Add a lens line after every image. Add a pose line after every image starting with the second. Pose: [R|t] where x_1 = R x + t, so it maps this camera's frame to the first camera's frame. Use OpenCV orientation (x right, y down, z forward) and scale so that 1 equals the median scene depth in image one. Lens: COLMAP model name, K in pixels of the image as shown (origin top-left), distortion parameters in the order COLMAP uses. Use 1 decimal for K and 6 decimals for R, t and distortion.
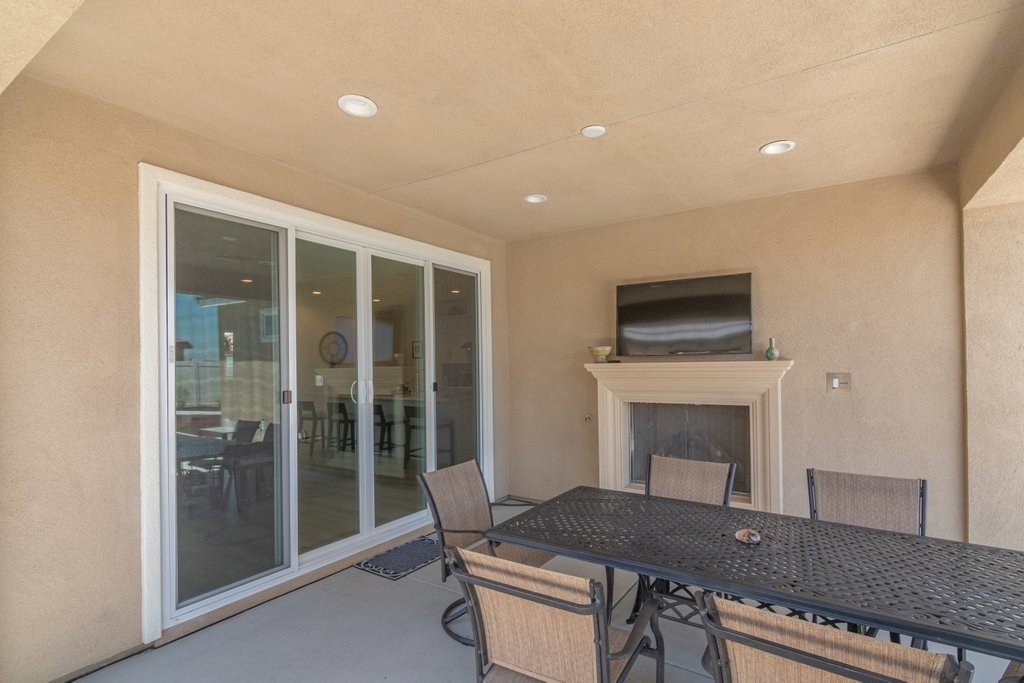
lens RADIAL K [[490.1, 0, 509.0], [0, 490.1, 344.7], [0, 0, 1]] dist [-0.001318, -0.000166]
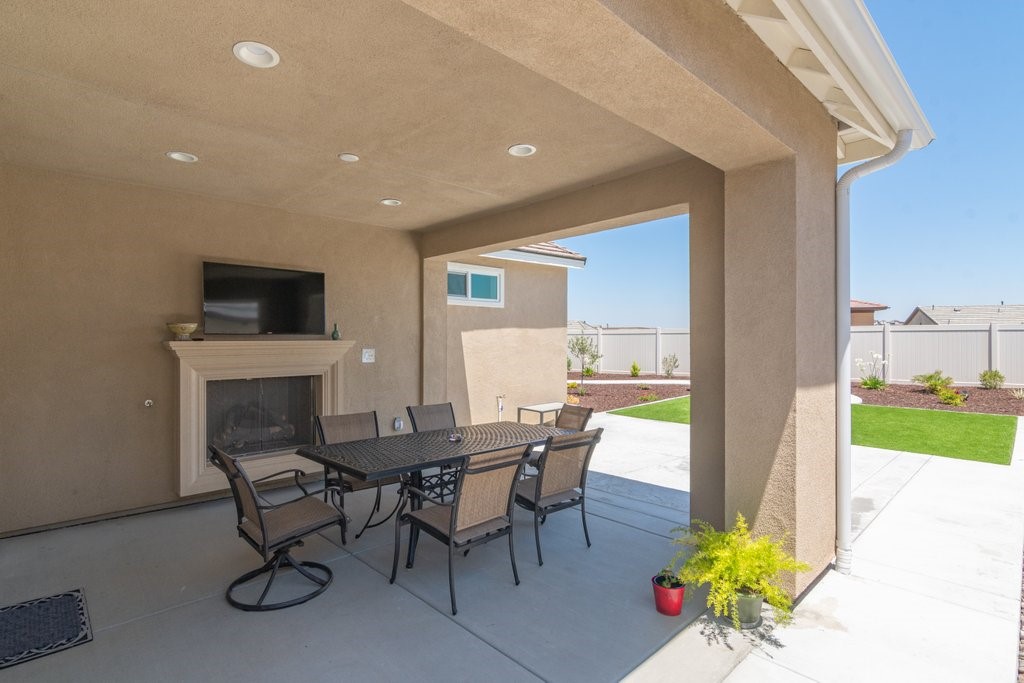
lens RADIAL K [[497.5, 0, 513.2], [0, 497.5, 335.5], [0, 0, 1]] dist [-0.002070, -0.000167]
pose [[0.221116, 0.018509, 0.975072, -0.646407], [-0.042945, 0.999035, -0.009226, 0.009595], [-0.974301, -0.039834, 0.221698, 0.193155]]
